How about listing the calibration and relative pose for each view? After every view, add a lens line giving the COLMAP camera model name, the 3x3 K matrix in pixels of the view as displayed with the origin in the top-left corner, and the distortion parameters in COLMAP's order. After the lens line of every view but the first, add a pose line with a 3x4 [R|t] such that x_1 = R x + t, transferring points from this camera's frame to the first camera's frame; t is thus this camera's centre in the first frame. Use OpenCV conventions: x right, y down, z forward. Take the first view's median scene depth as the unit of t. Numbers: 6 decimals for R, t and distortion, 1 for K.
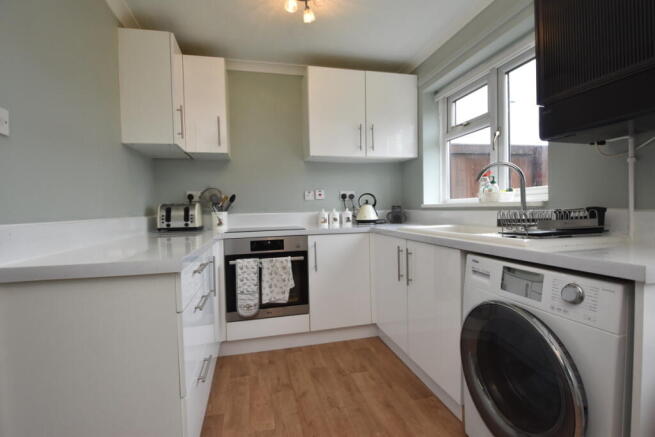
lens RADIAL K [[300.0, 0, 327.5], [0, 300.0, 218.5], [0, 0, 1]] dist [-0.000511, -0.000128]
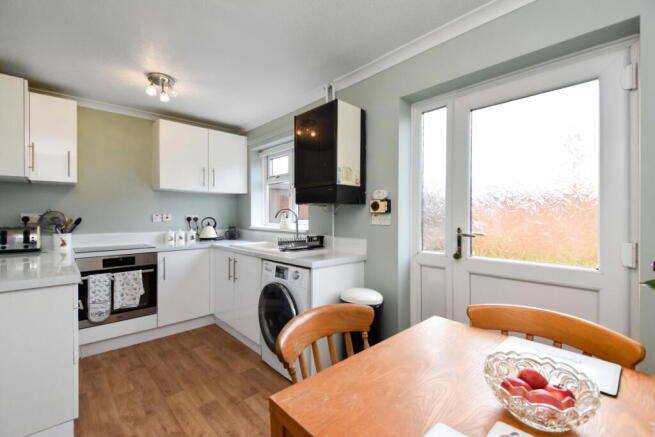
lens RADIAL K [[287.6, 0, 327.7], [0, 287.6, 215.3], [0, 0, 1]] dist [0.008986, -0.000852]
pose [[0.871797, 0.023078, 0.489324, -0.040162], [-0.001899, 0.999041, -0.043735, -0.050027], [-0.489864, 0.037198, 0.871005, -0.452809]]
